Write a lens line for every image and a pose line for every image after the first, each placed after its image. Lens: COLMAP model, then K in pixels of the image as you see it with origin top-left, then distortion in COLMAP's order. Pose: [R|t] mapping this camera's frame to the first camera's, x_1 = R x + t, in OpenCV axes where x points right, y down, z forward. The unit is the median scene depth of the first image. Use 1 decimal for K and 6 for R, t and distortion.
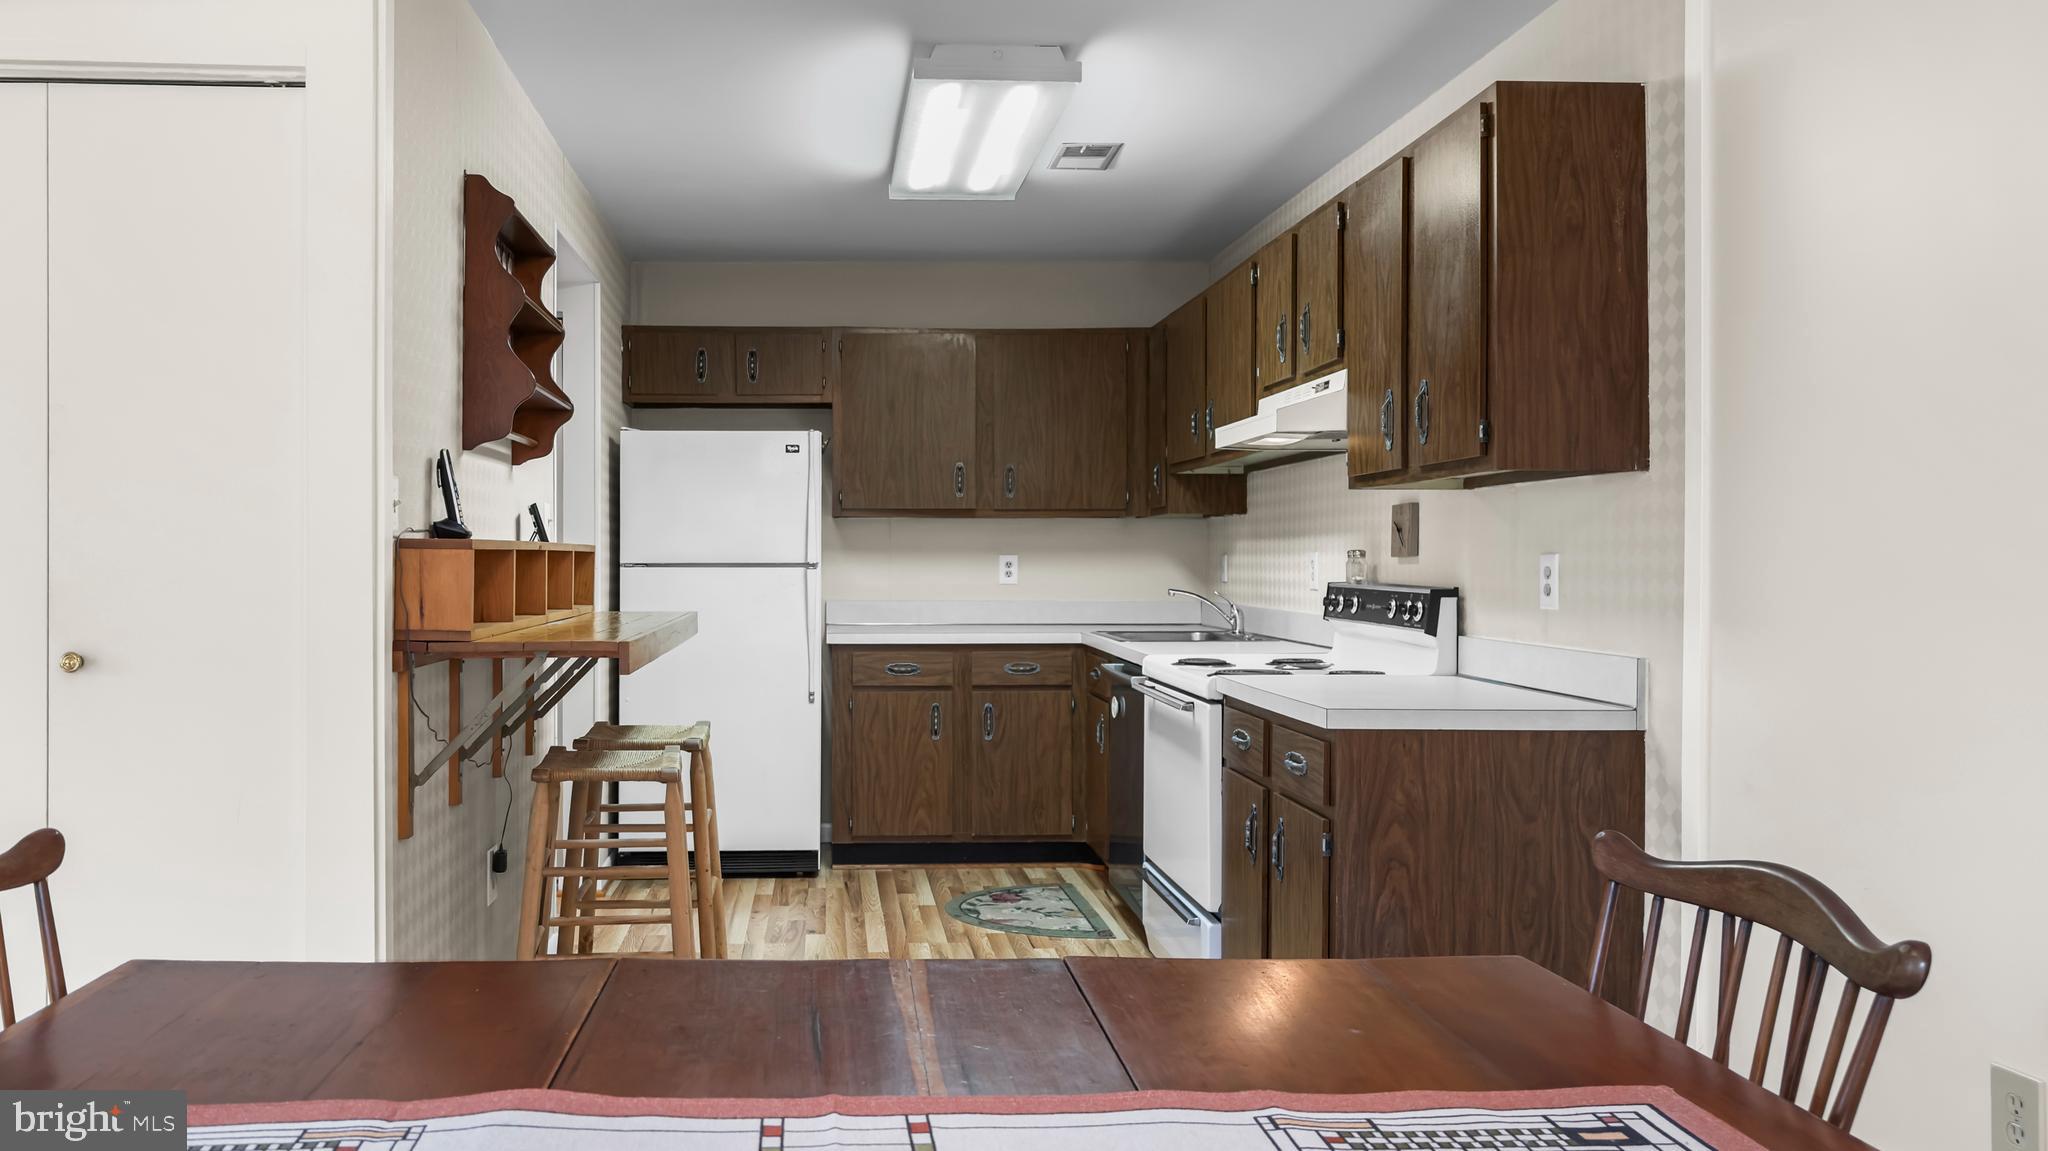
lens RADIAL K [[1563.3, 0, 892.7], [0, 1563.3, 567.2], [0, 0, 1]] dist [0.013680, 0.001441]
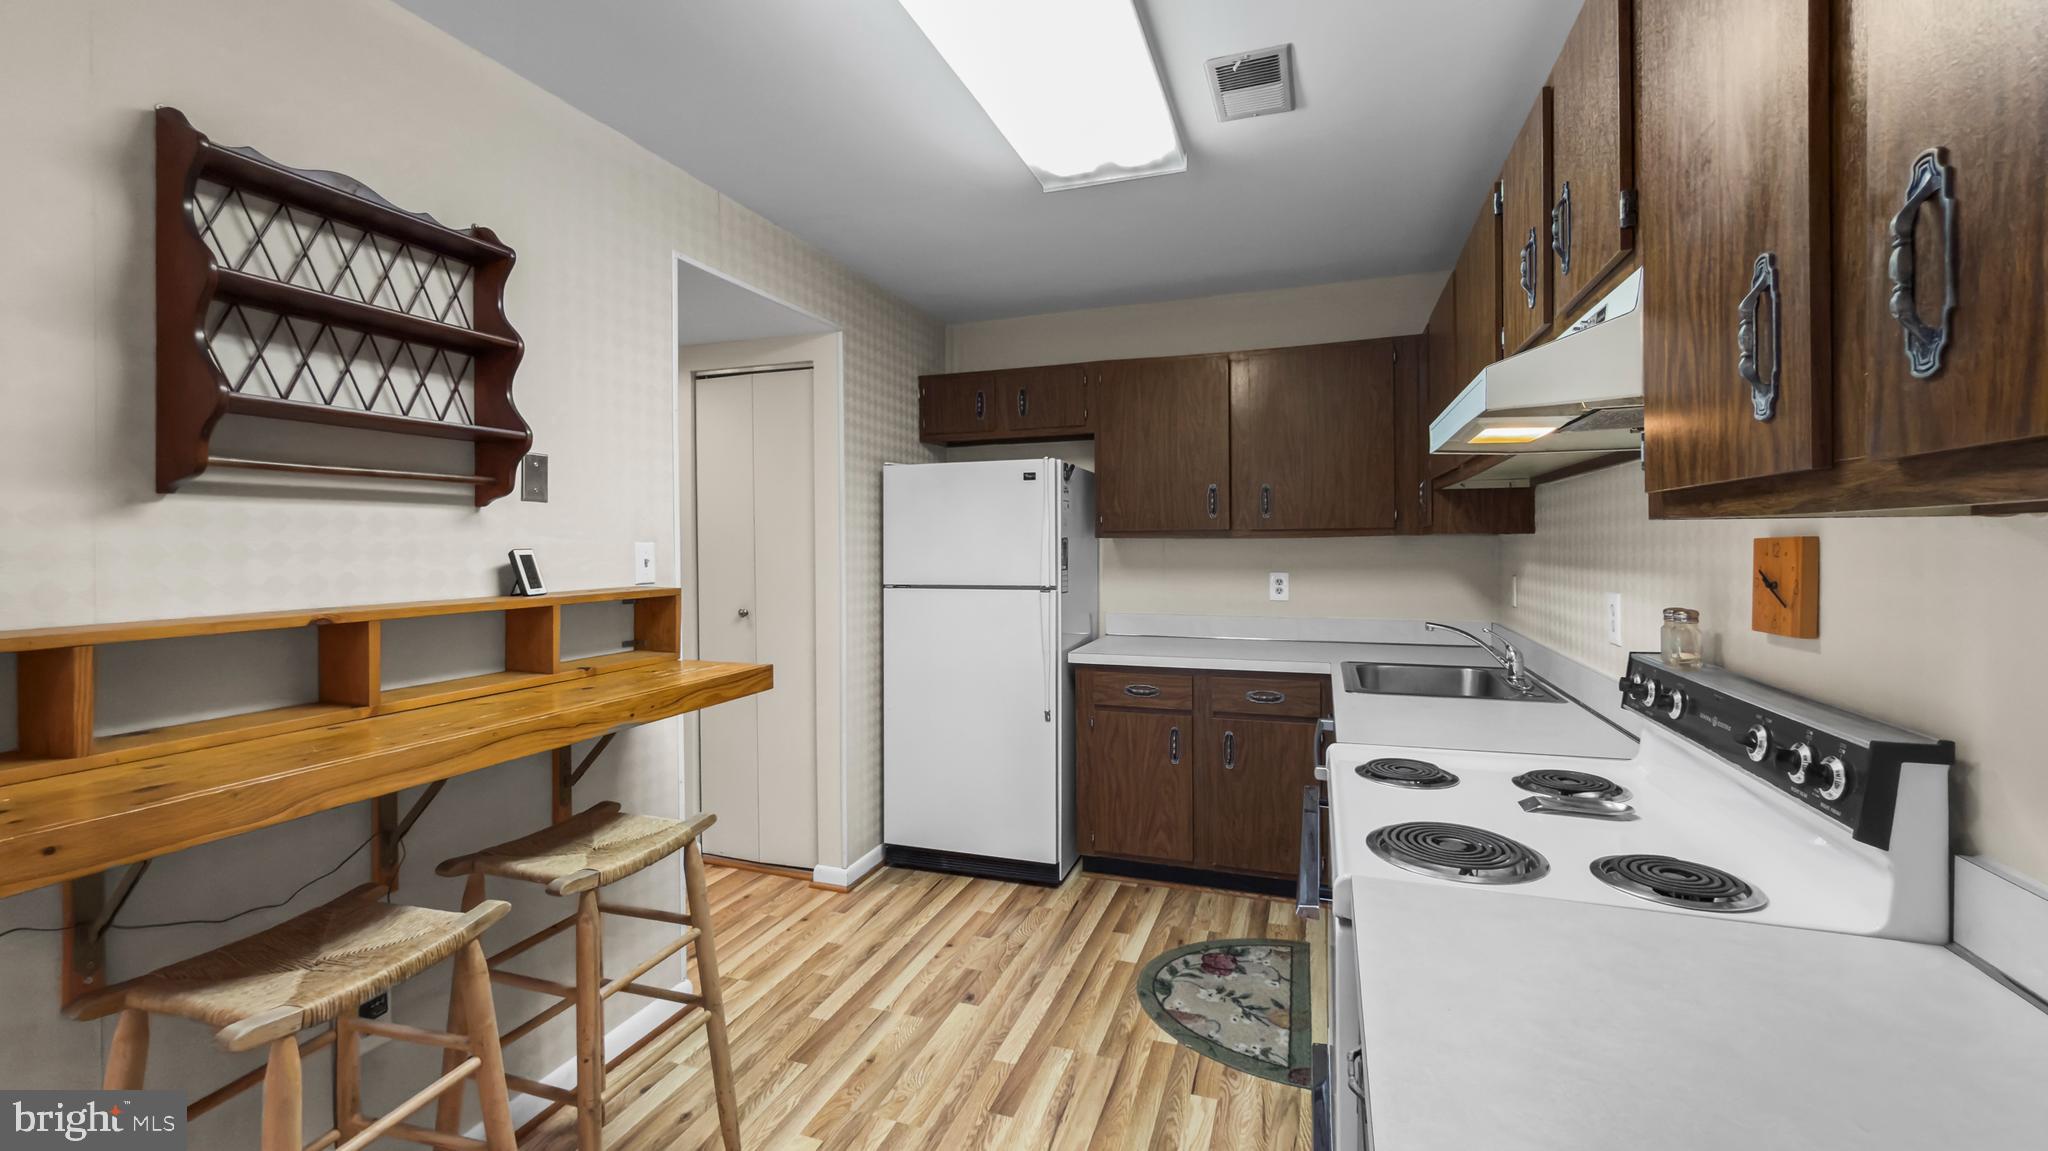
lens RADIAL K [[843.4, 0, 1027.5], [0, 843.4, 544.4], [0, 0, 1]] dist [-0.003227, -0.000213]
pose [[0.925802, -0.005207, -0.377973, 0.146847], [0.005045, 0.999986, -0.001420, -0.029571], [0.377975, -0.000592, 0.925816, 0.476844]]
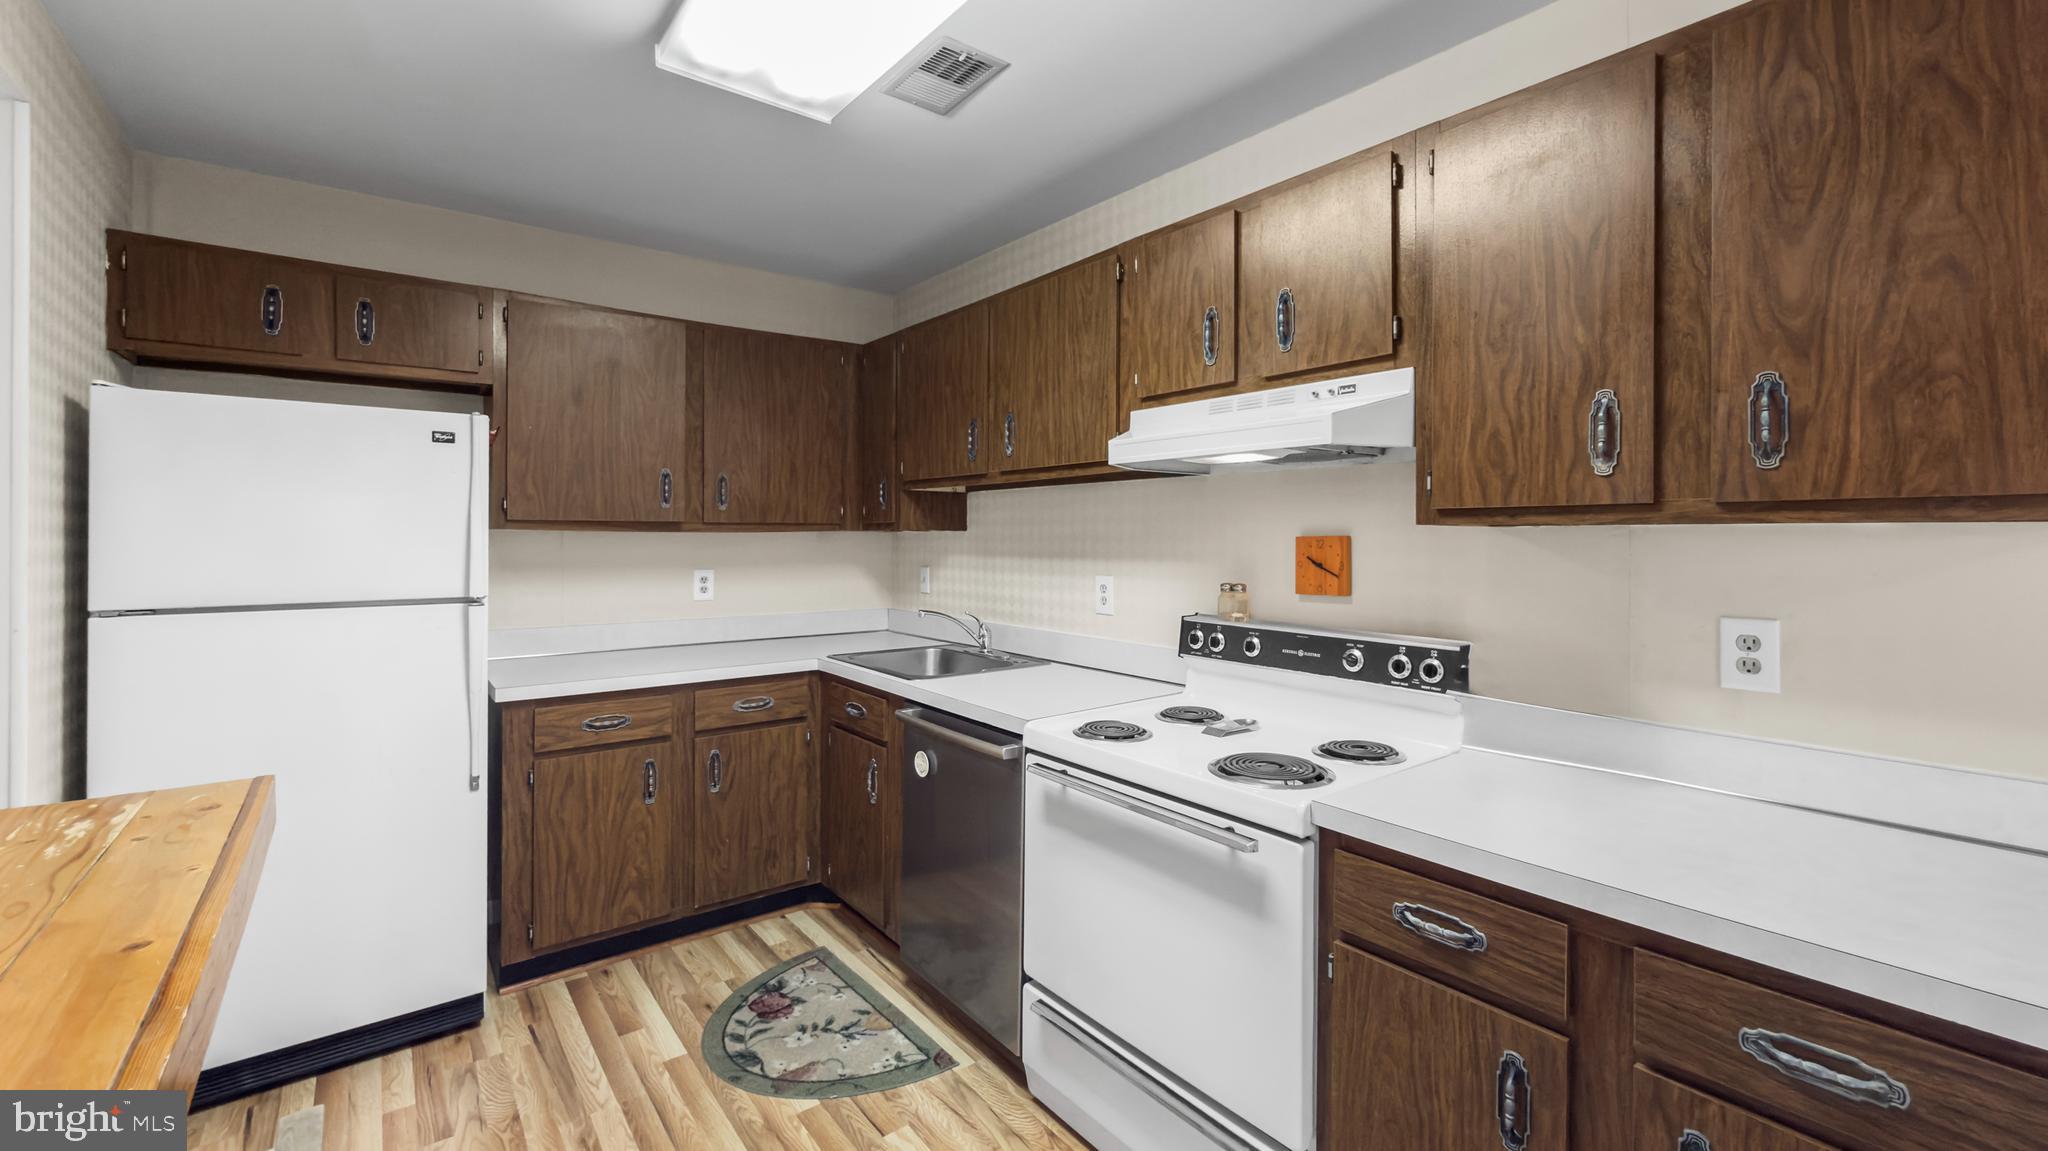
lens RADIAL K [[843.4, 0, 1026.8], [0, 843.4, 535.6], [0, 0, 1]] dist [-0.003227, -0.000213]
pose [[0.813921, 0.002768, 0.580968, -0.070275], [-0.000222, 0.999990, -0.004453, -0.029268], [-0.580975, 0.003496, 0.813914, 0.533321]]
